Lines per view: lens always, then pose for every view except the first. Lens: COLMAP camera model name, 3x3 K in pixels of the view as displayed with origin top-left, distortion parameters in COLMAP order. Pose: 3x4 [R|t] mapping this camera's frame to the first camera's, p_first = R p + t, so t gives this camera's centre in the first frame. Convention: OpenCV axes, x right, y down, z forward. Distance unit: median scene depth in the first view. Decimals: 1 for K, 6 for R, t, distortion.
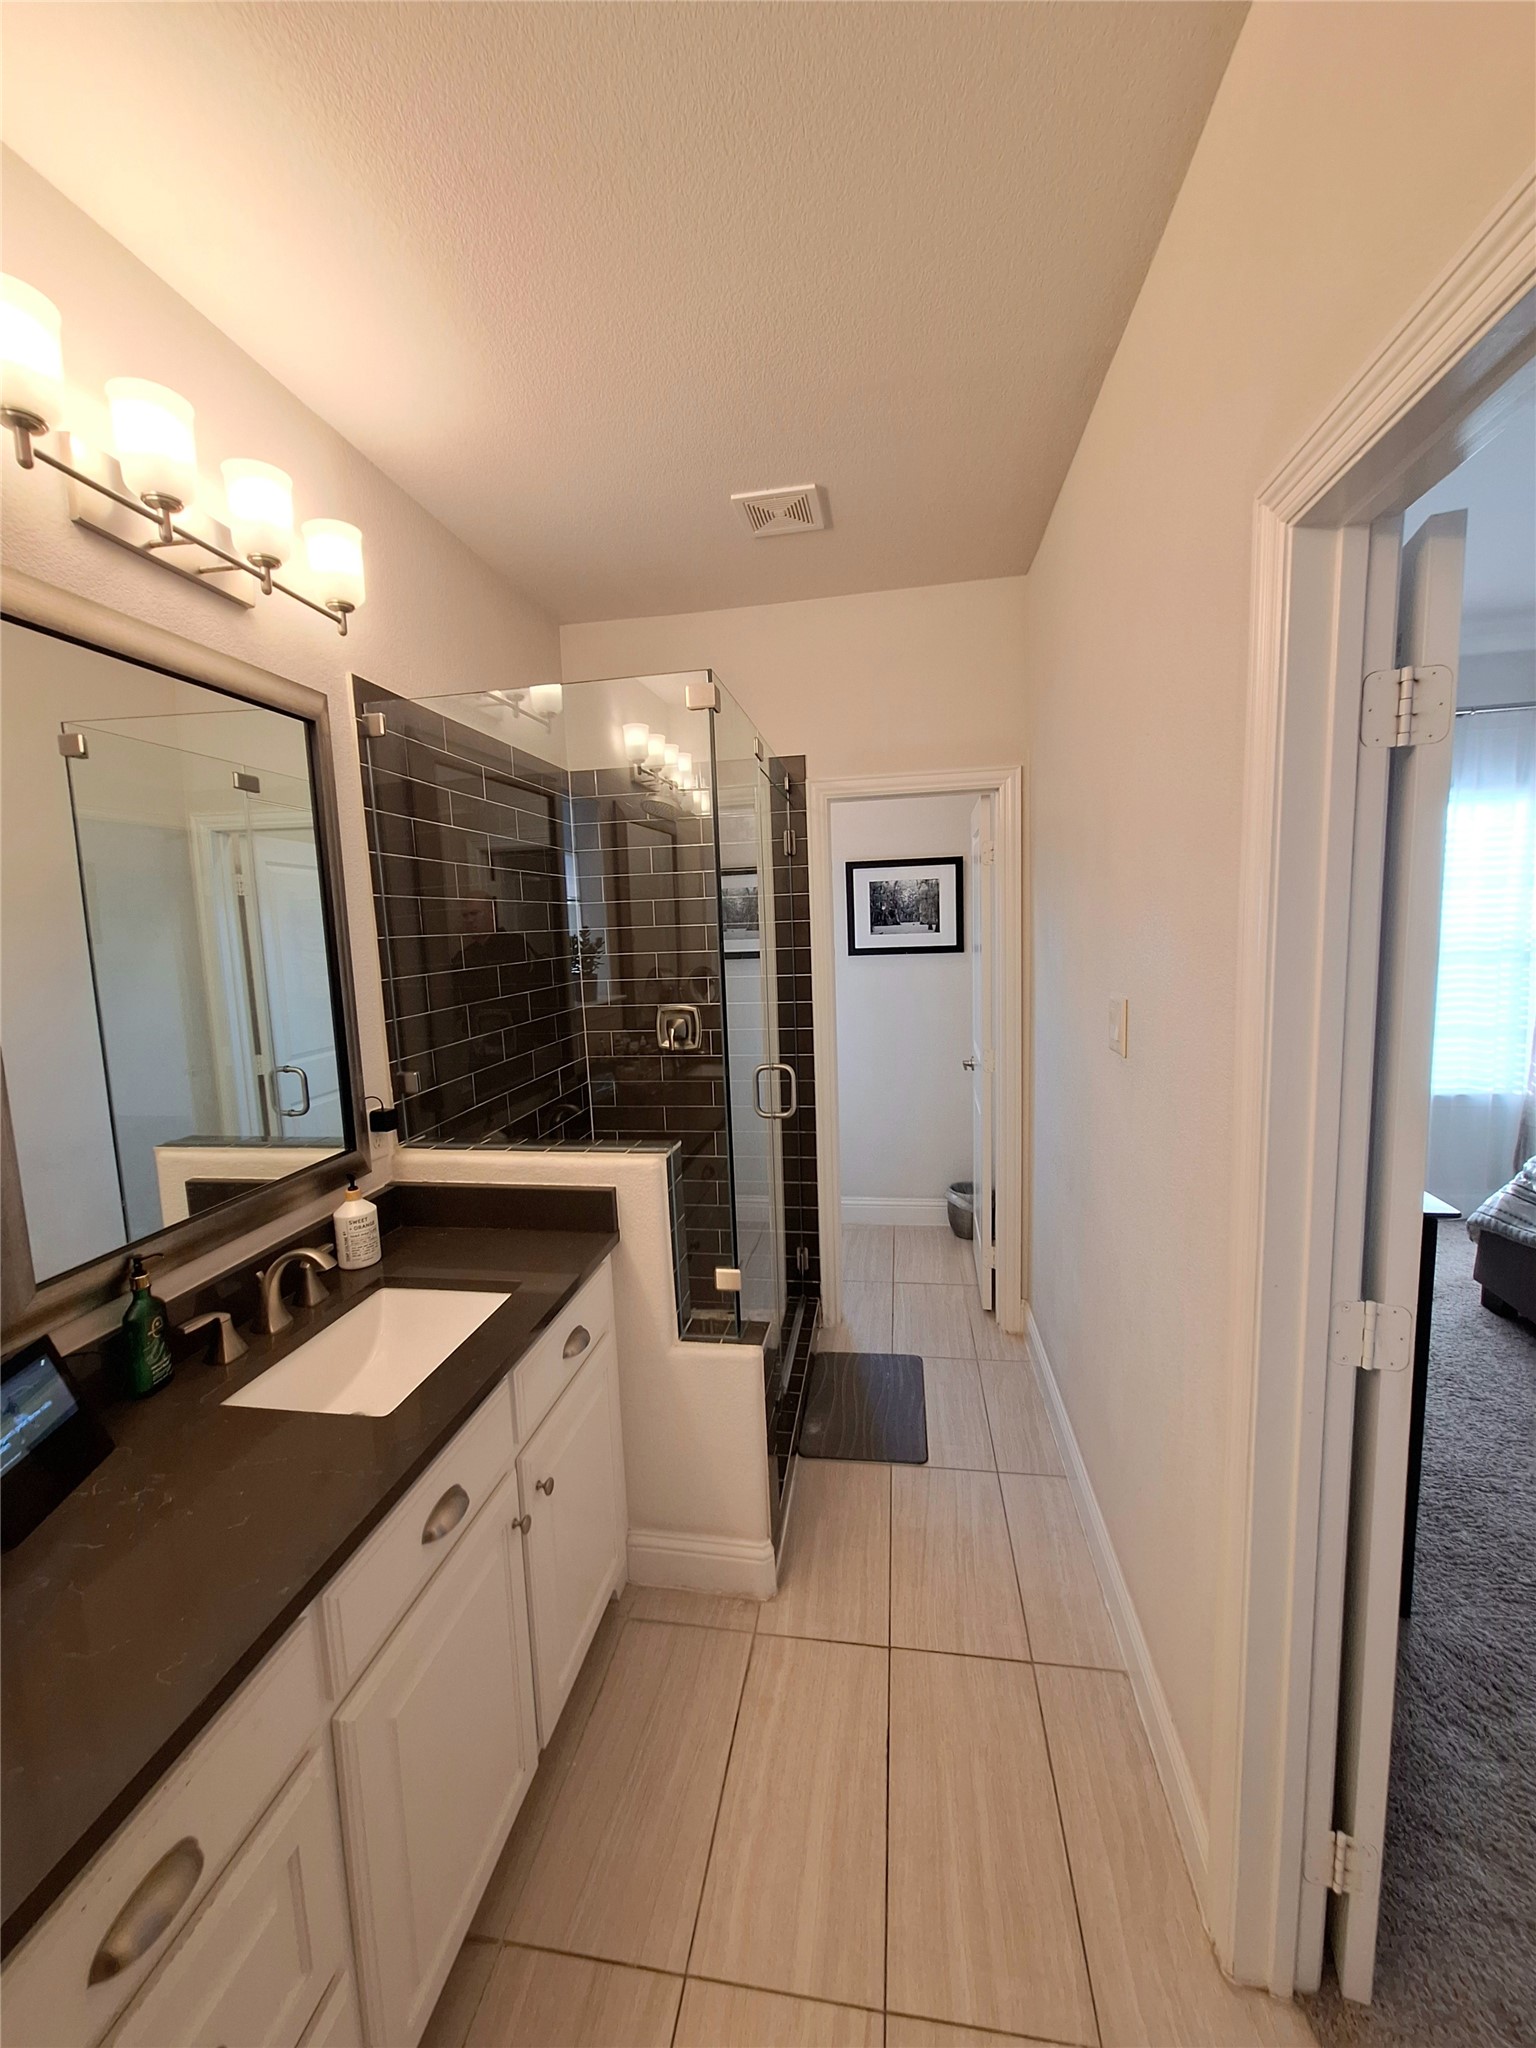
lens RADIAL K [[804.4, 0, 768.0], [0, 804.4, 1024.0], [0, 0, 1]] dist [-0.001348, 0.000417]
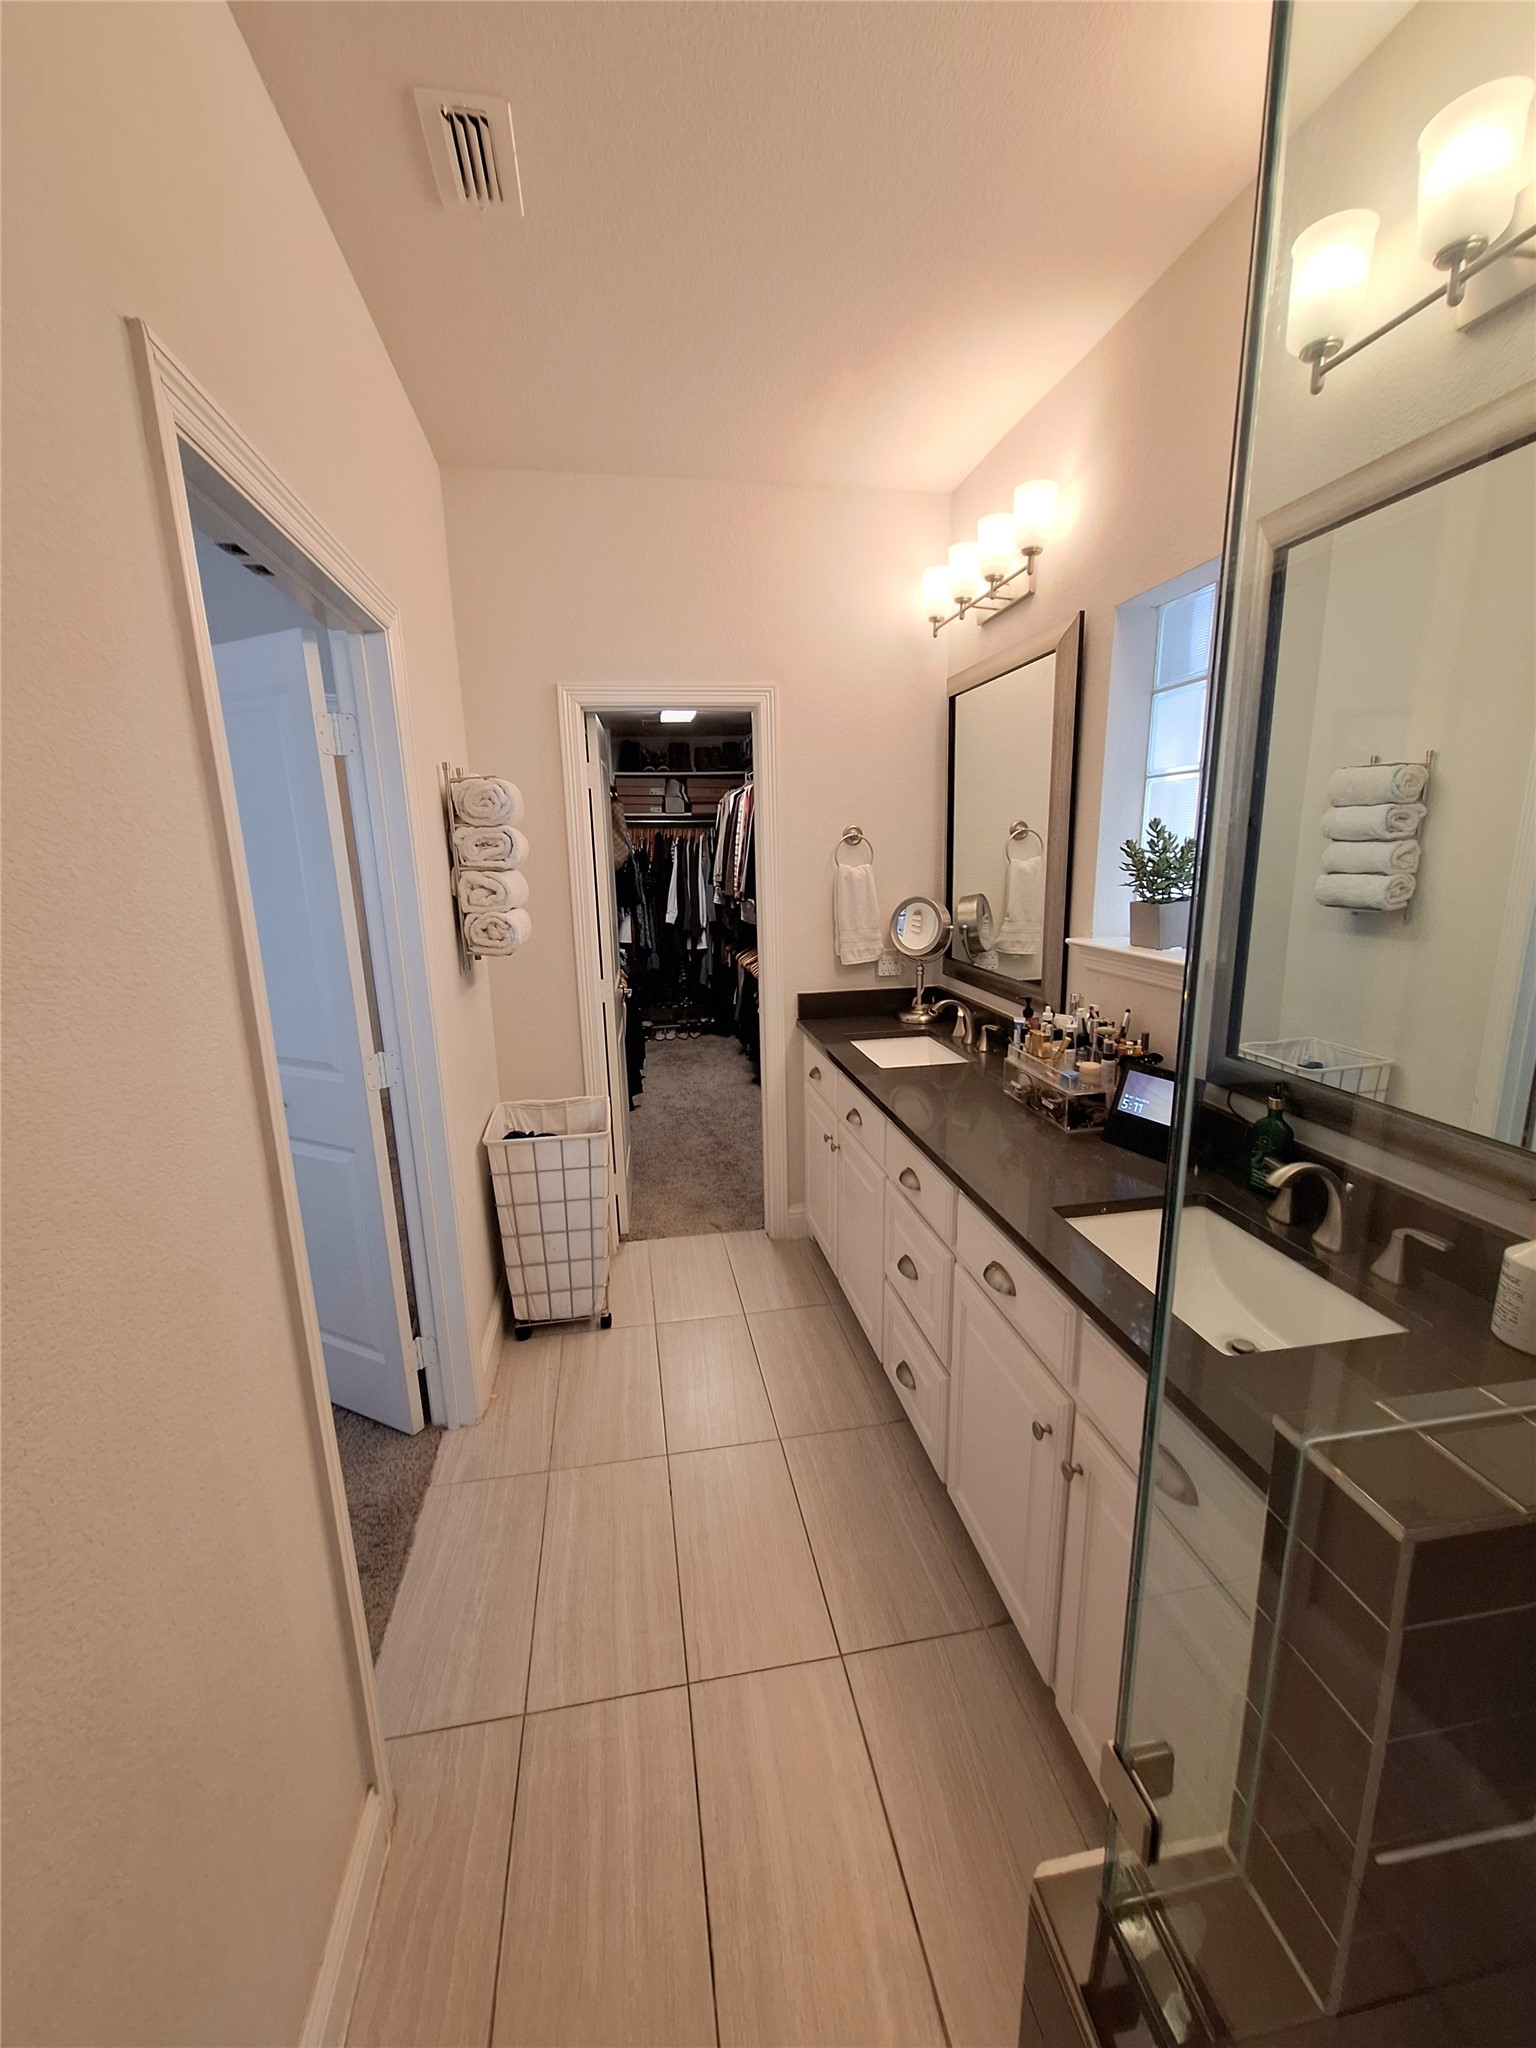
lens RADIAL K [[810.5, 0, 752.7], [0, 810.5, 1020.0], [0, 0, 1]] dist [-0.006470, 0.000462]
pose [[-0.946243, 0.129025, -0.296610, 0.203412], [0.022023, 0.940569, 0.338888, -0.152848], [0.322707, 0.314138, -0.892848, 1.287581]]
